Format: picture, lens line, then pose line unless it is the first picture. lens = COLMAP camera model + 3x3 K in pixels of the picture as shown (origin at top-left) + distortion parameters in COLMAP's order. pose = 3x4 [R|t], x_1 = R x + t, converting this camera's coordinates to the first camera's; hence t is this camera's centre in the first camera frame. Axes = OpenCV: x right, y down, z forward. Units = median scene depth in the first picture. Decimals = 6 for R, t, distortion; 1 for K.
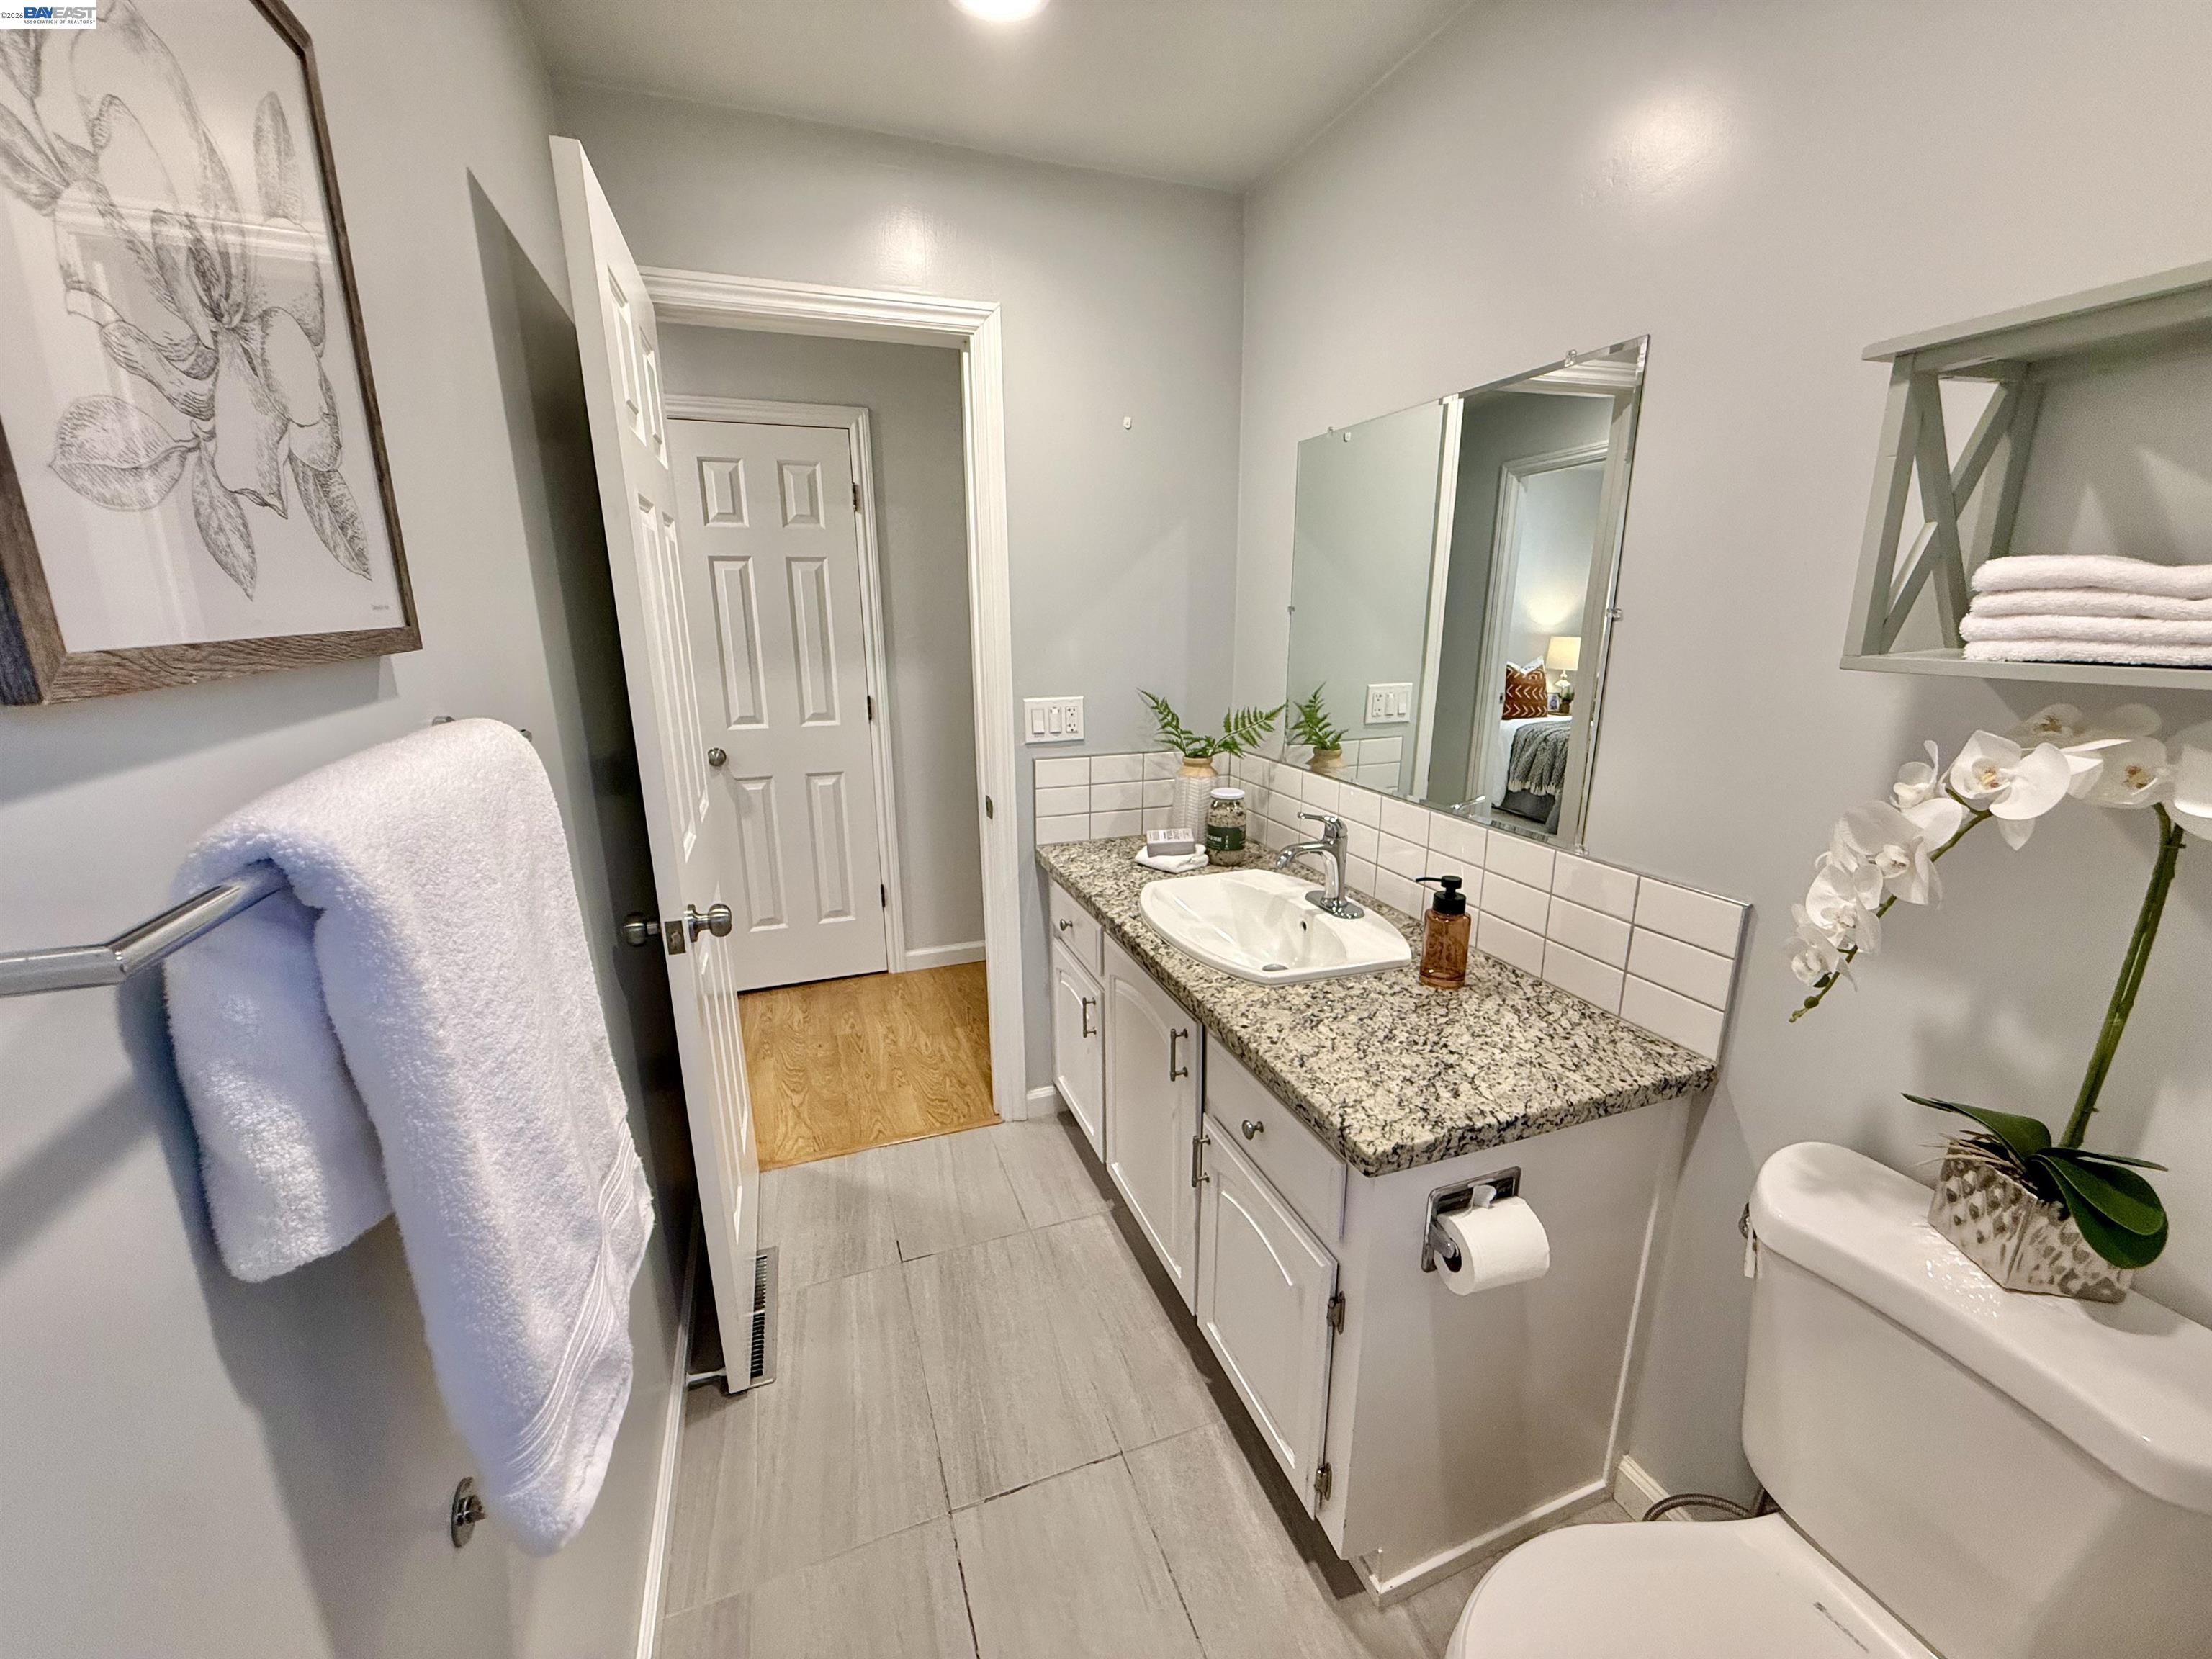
lens RADIAL K [[883.5, 0, 1116.6], [0, 883.5, 840.8], [0, 0, 1]] dist [-0.002507, 0.001219]
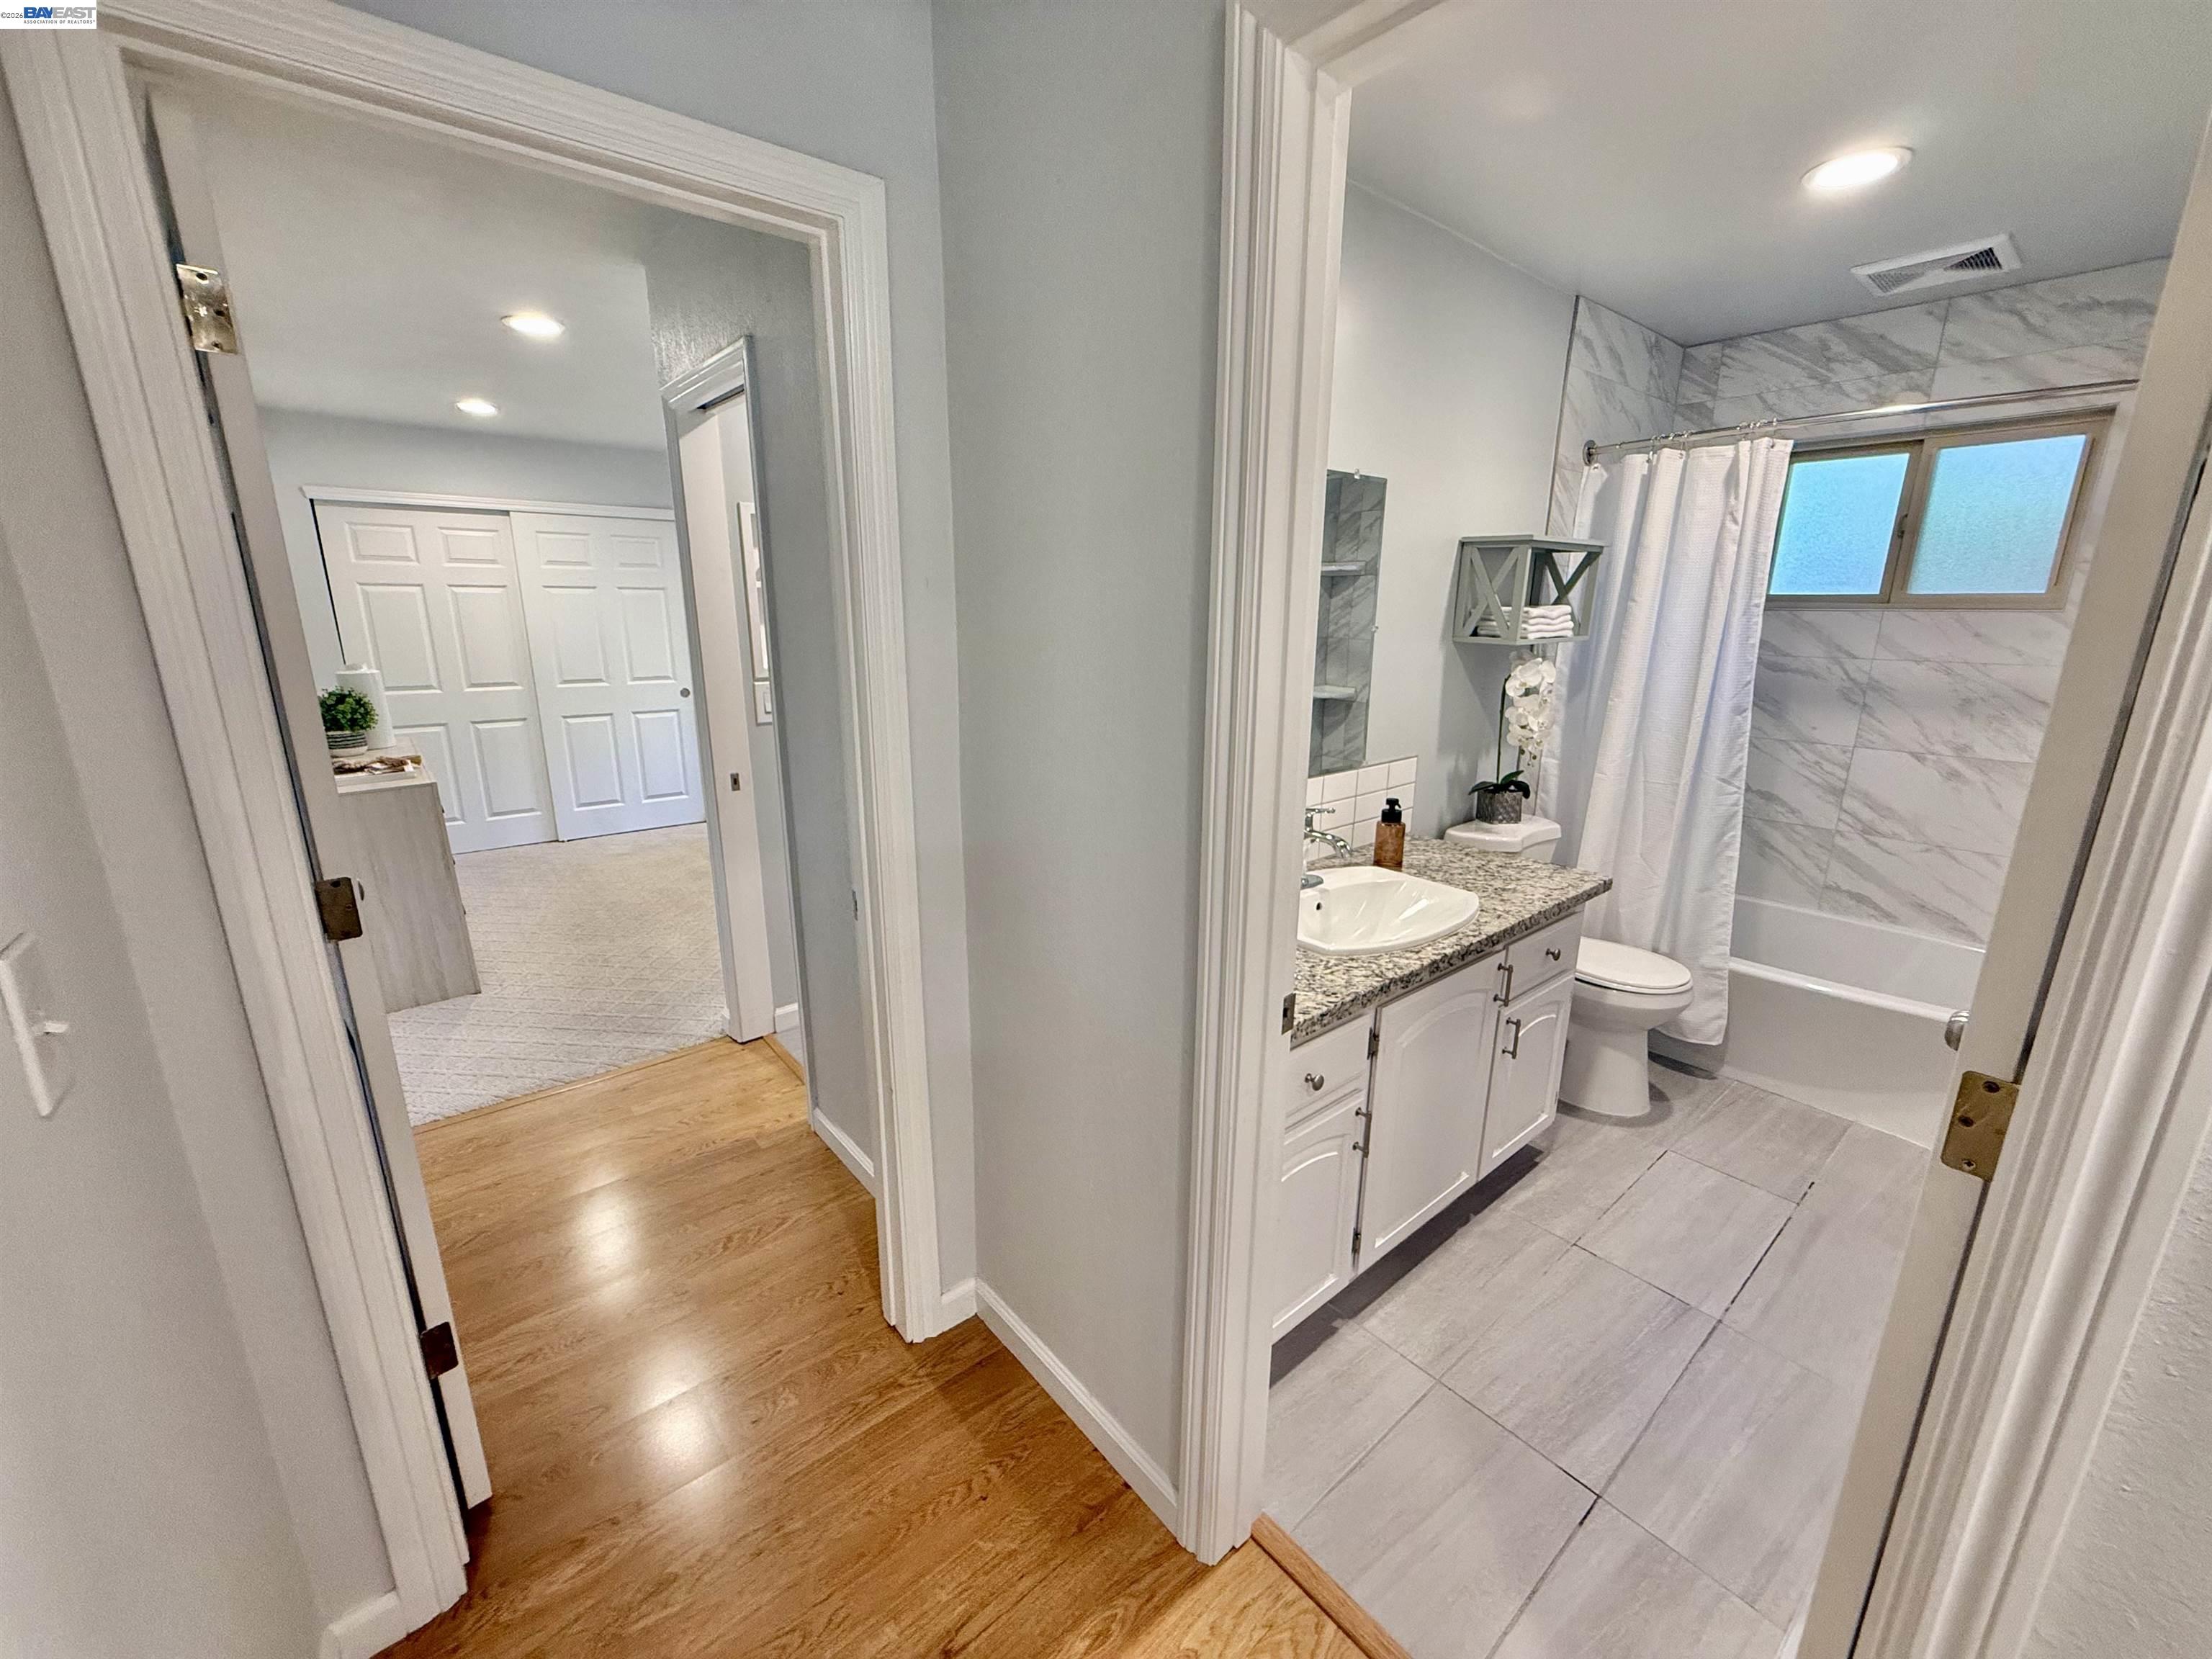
lens RADIAL K [[883.5, 0, 1099.0], [0, 883.5, 830.8], [0, 0, 1]] dist [-0.002507, 0.001219]
pose [[-0.328084, -0.231056, 0.915955, -0.836262], [0.242221, 0.916631, 0.317987, -0.495095], [-0.913066, 0.326190, -0.244766, 1.749847]]
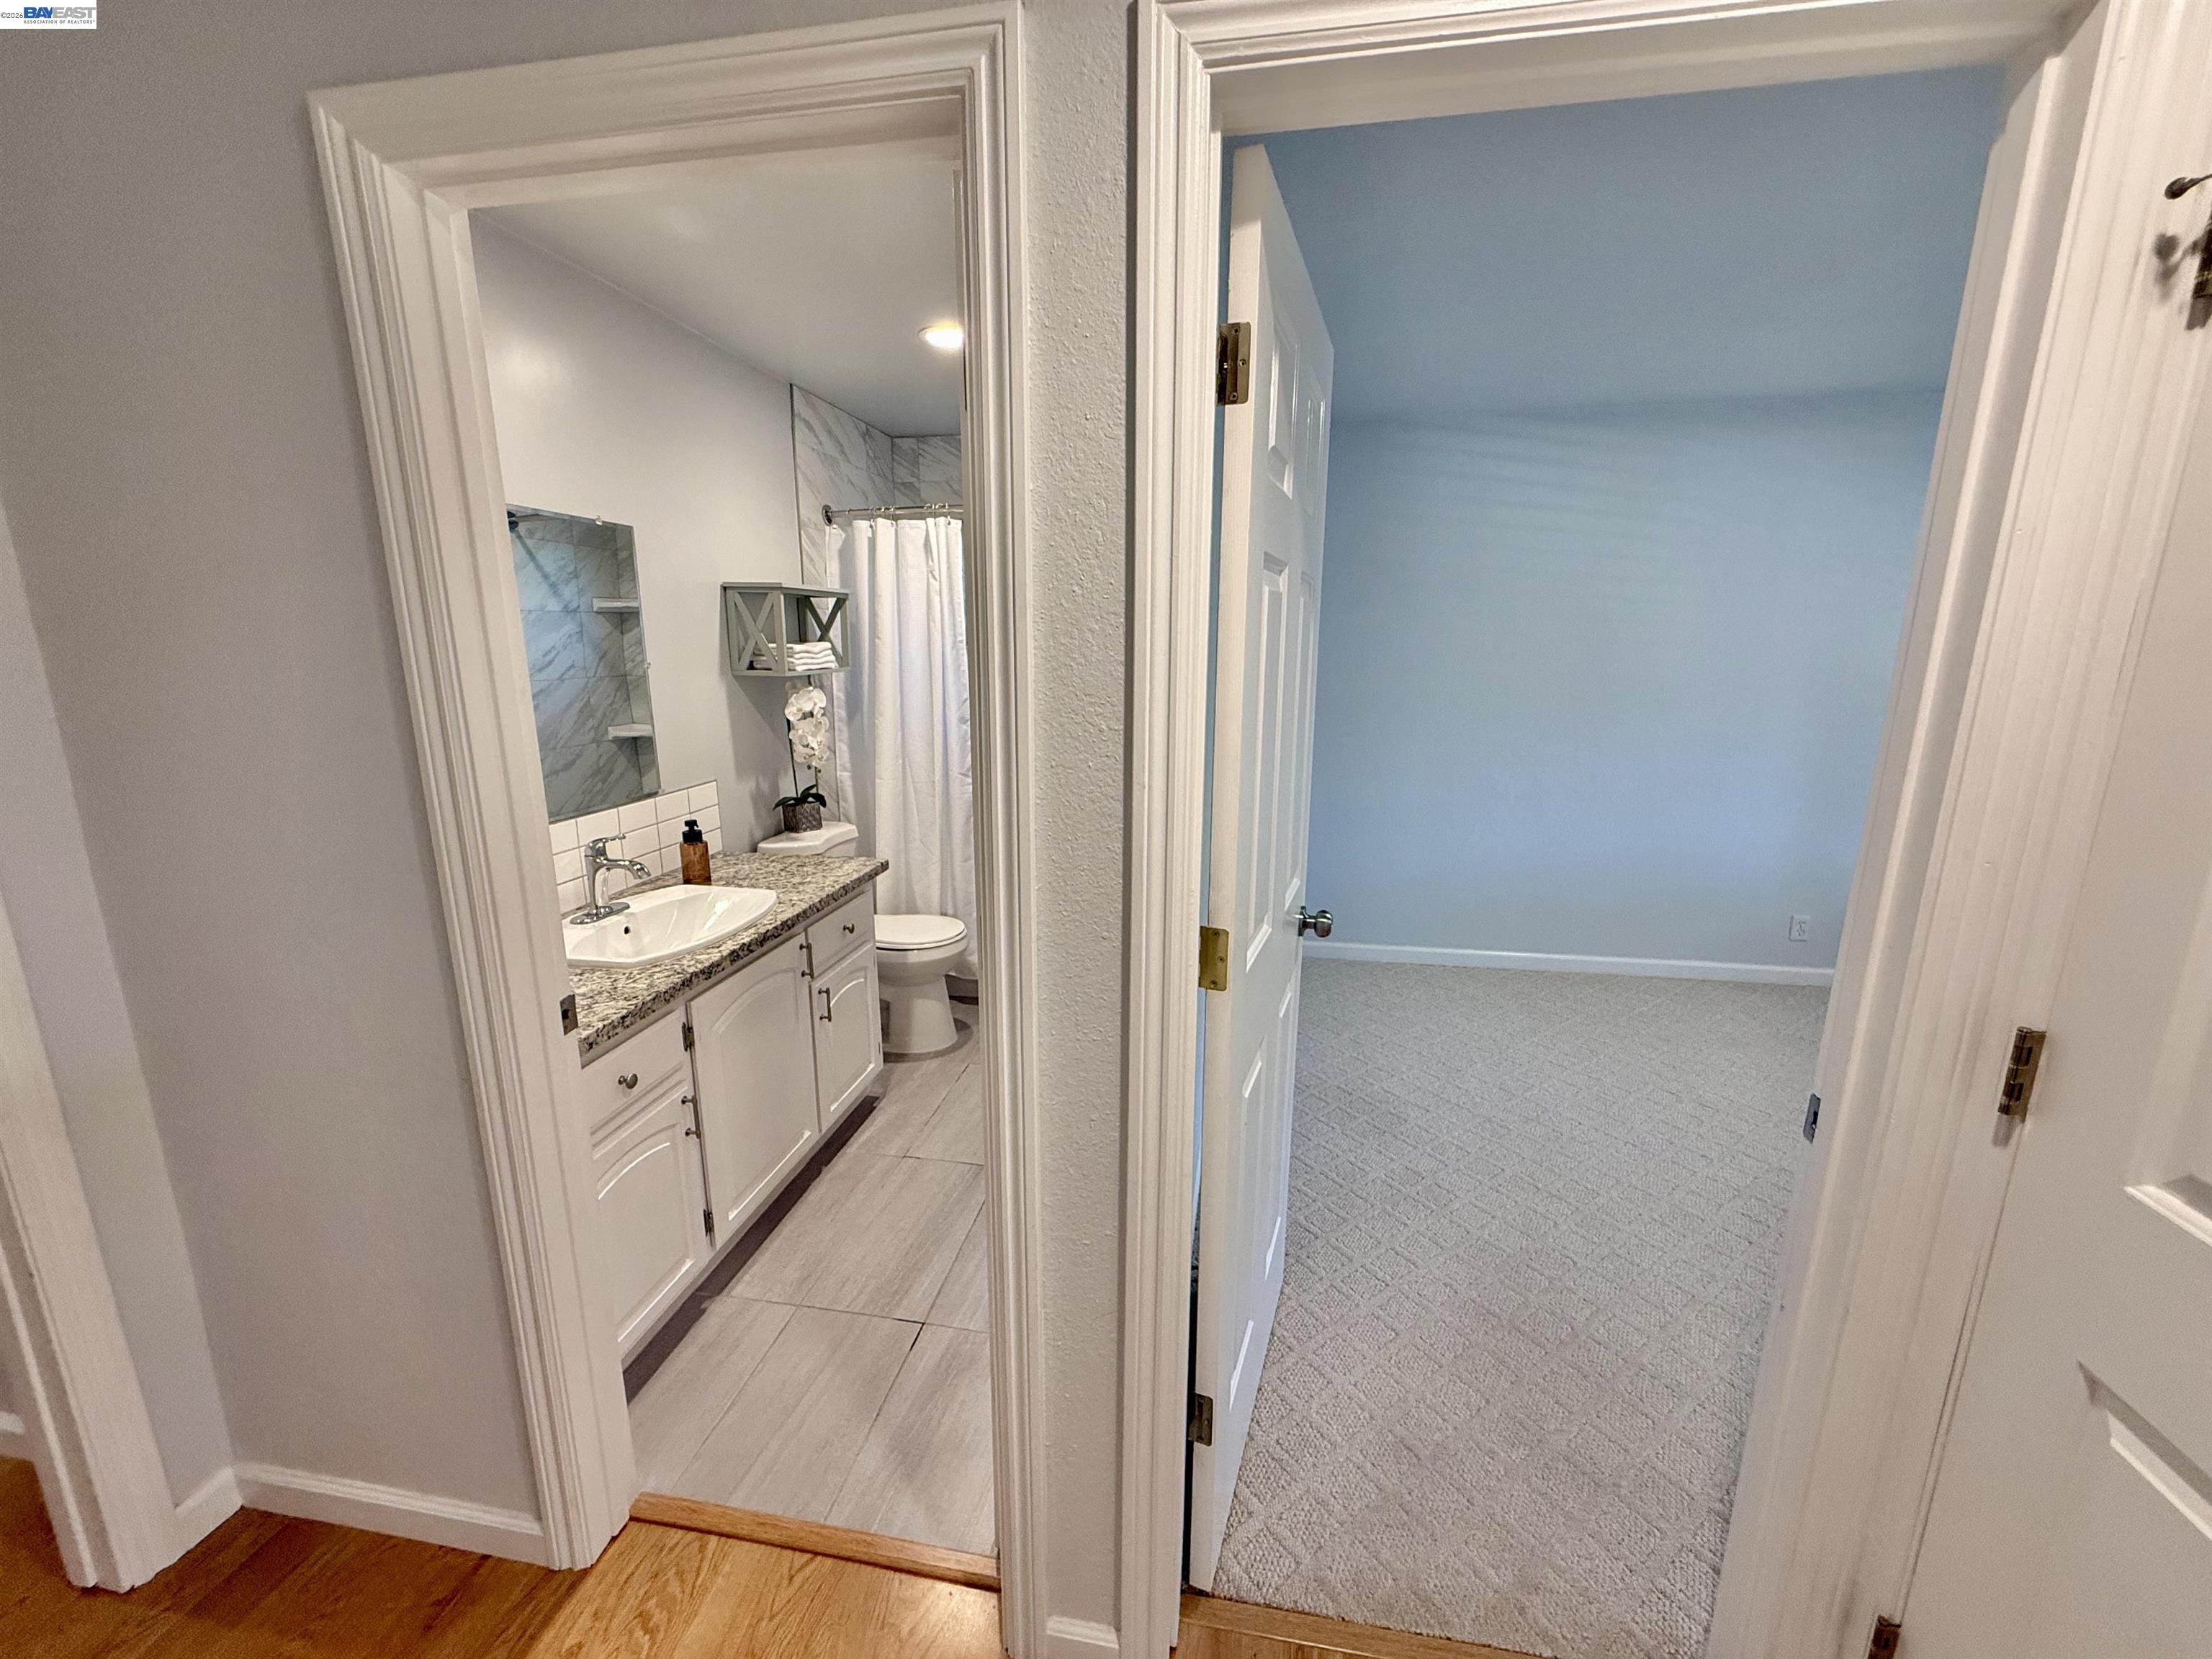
lens RADIAL K [[883.5, 0, 1102.7], [0, 883.5, 830.6], [0, 0, 1]] dist [-0.002507, 0.001219]
pose [[-0.862095, -0.102440, 0.496284, -1.067271], [0.133888, 0.898507, 0.418041, -0.506792], [-0.488739, 0.426838, -0.760883, 1.781570]]
